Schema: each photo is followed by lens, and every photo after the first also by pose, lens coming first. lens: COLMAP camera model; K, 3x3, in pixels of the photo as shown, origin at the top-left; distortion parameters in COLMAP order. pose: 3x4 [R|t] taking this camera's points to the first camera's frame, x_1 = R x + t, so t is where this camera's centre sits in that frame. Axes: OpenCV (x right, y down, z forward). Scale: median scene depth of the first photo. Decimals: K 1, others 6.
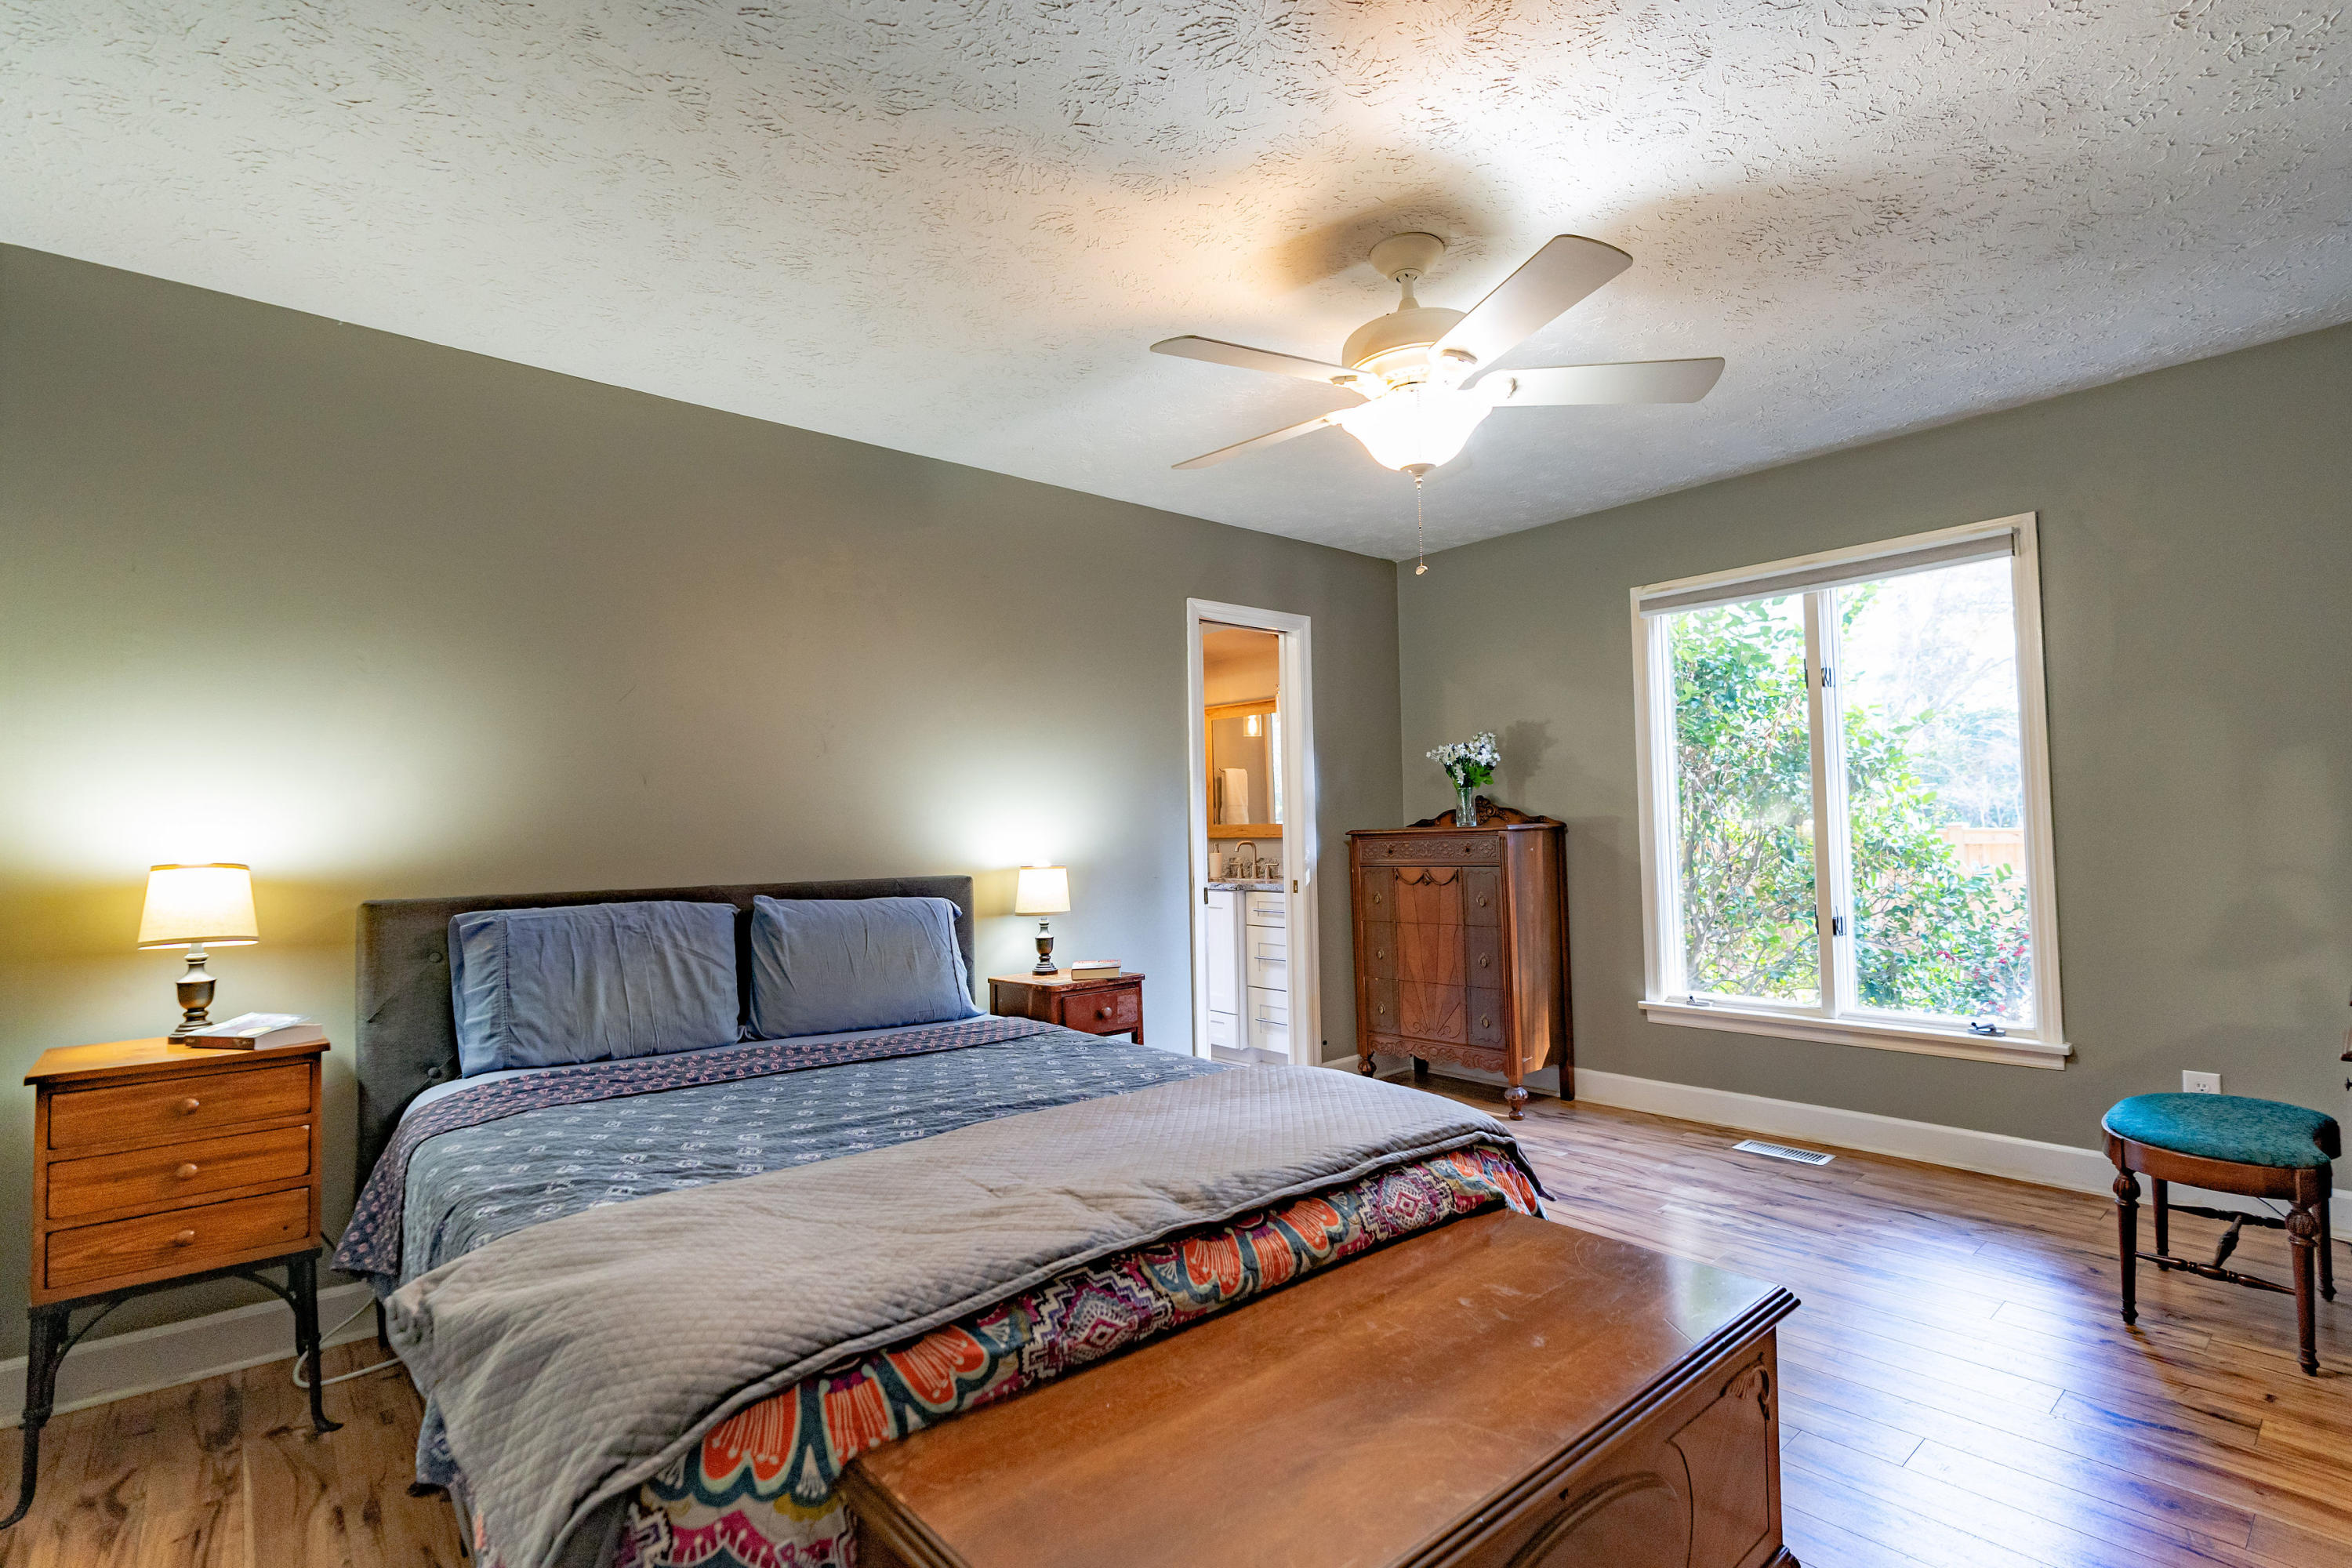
lens RADIAL K [[1065.1, 0, 1169.6], [0, 1065.1, 794.9], [0, 0, 1]] dist [-0.000873, 0.000718]
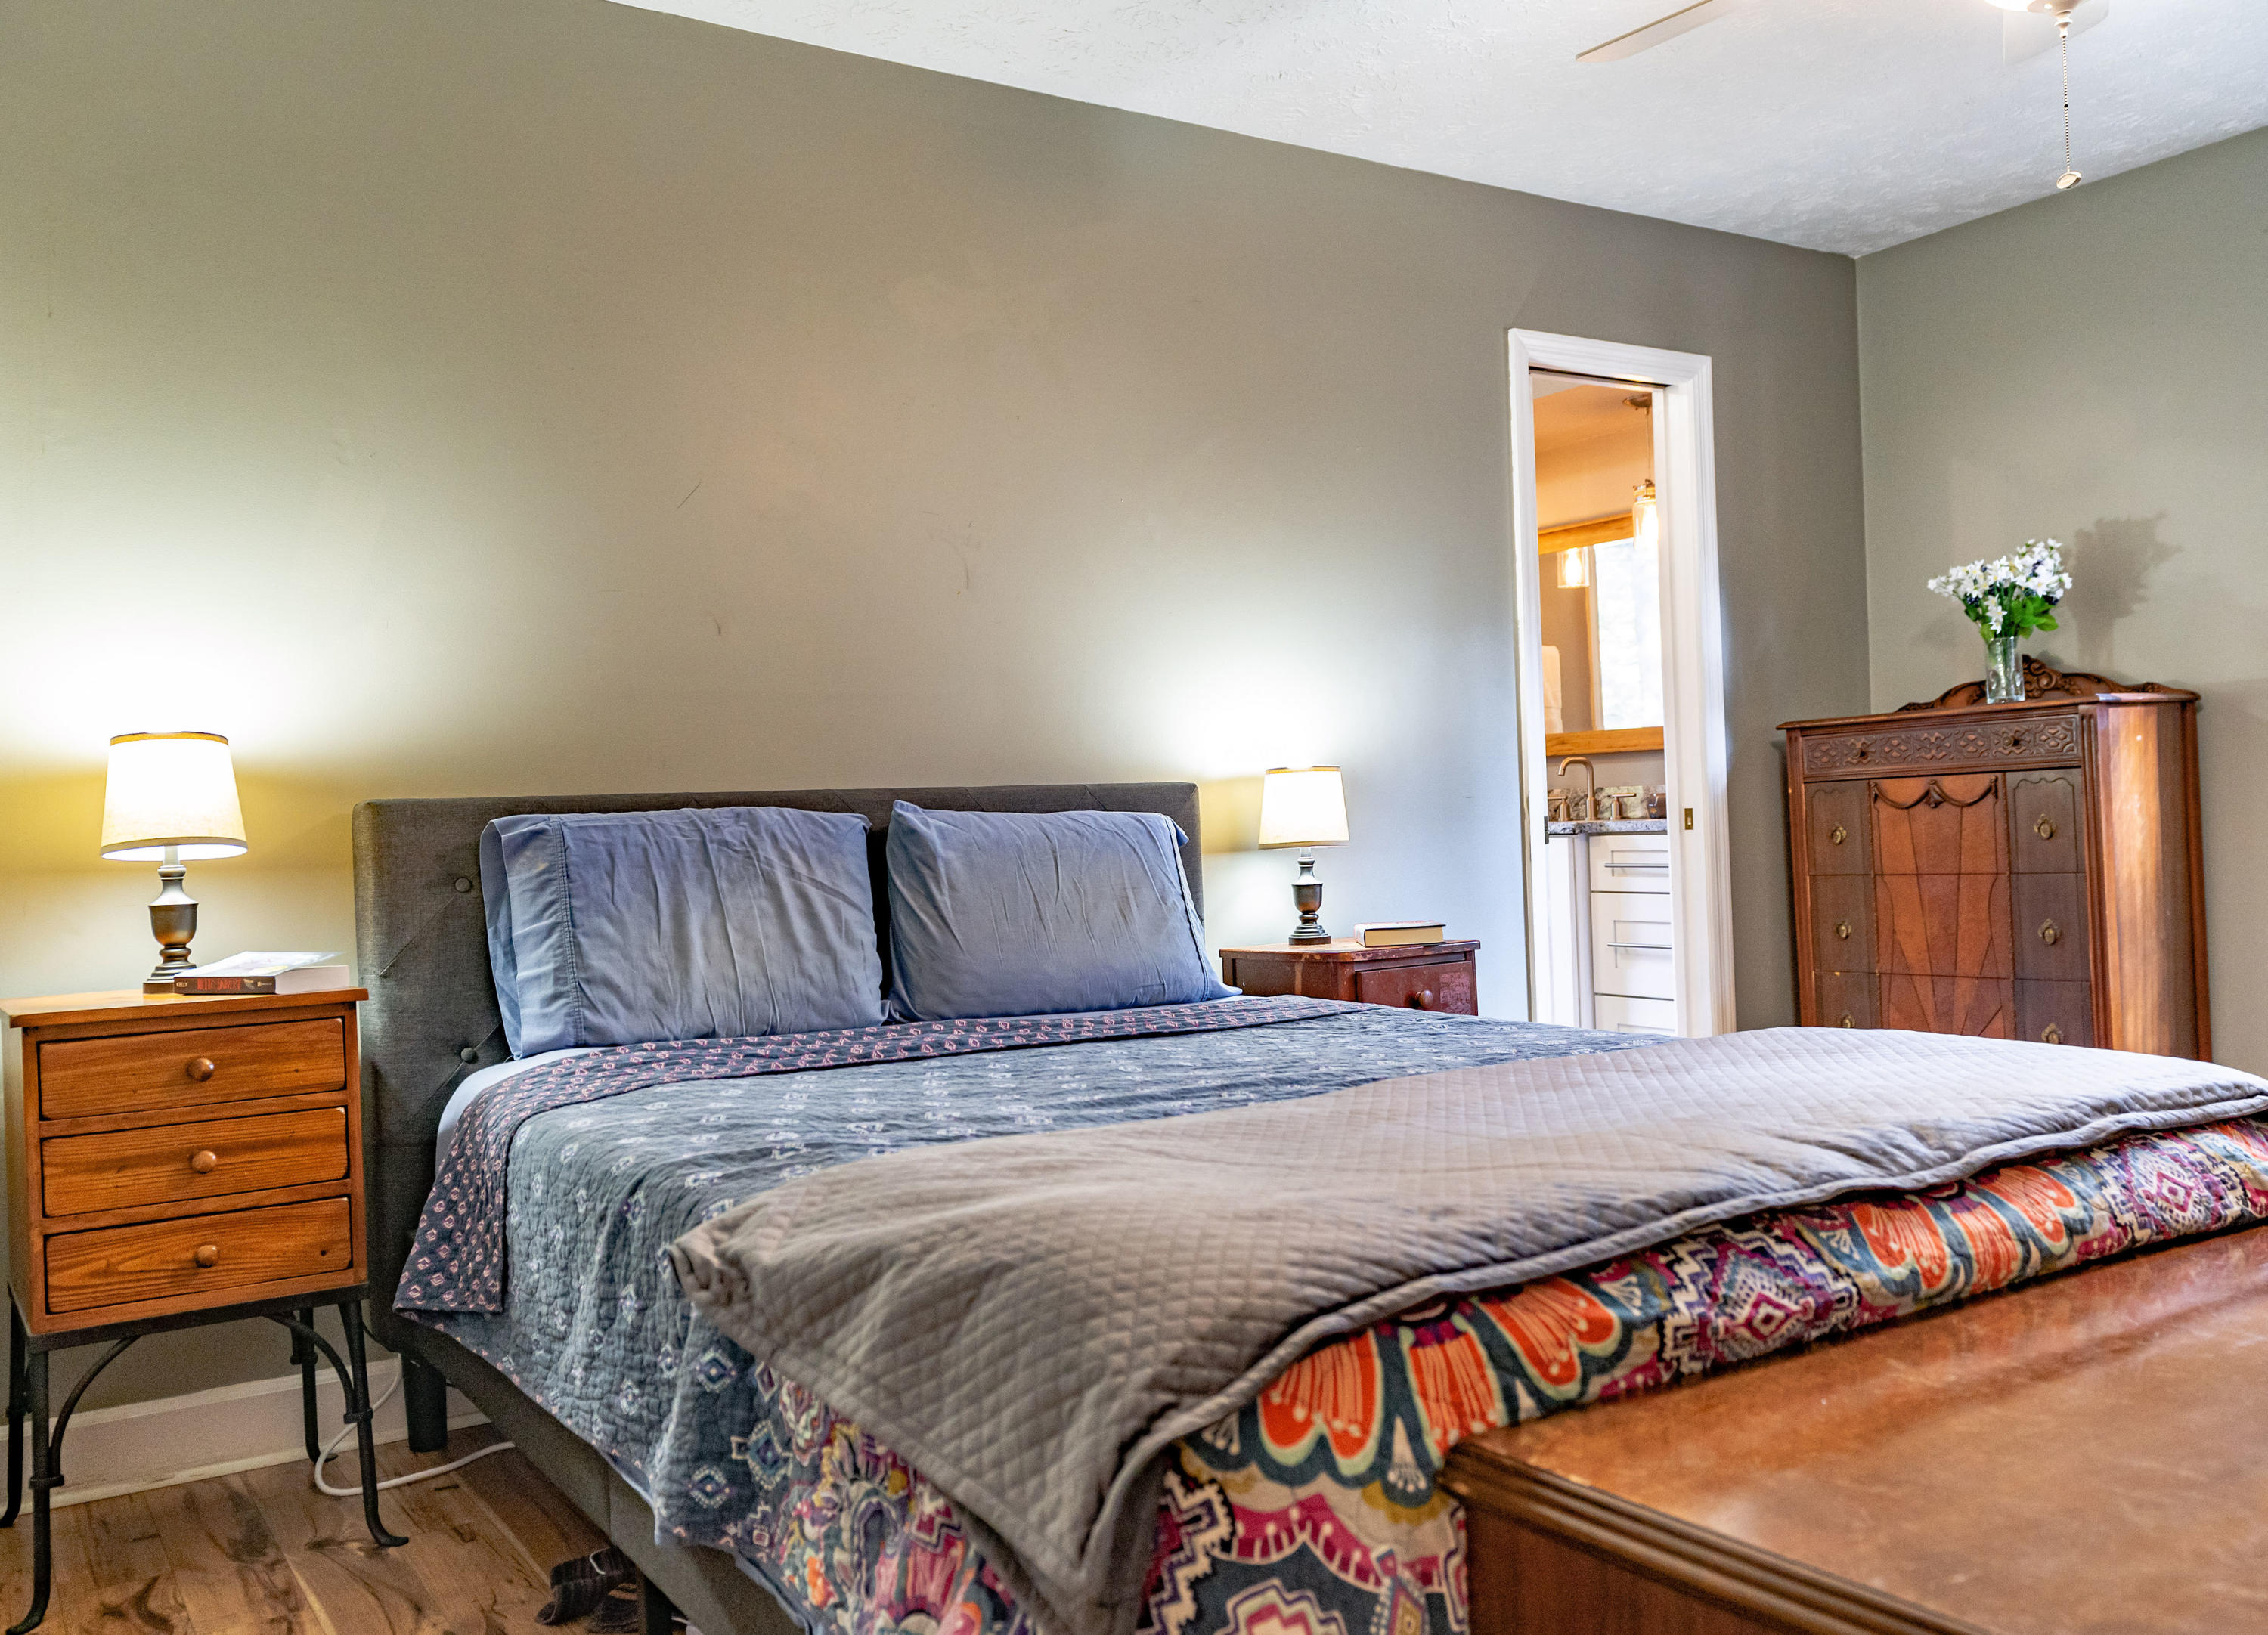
lens RADIAL K [[1765.5, 0, 1058.0], [0, 1765.5, 823.3], [0, 0, 1]] dist [0.016618, -0.007145]
pose [[0.988832, -0.016673, -0.148099, -0.188702], [0.022638, 0.998995, 0.038686, 0.096965], [0.147305, -0.041607, 0.988216, -0.051833]]
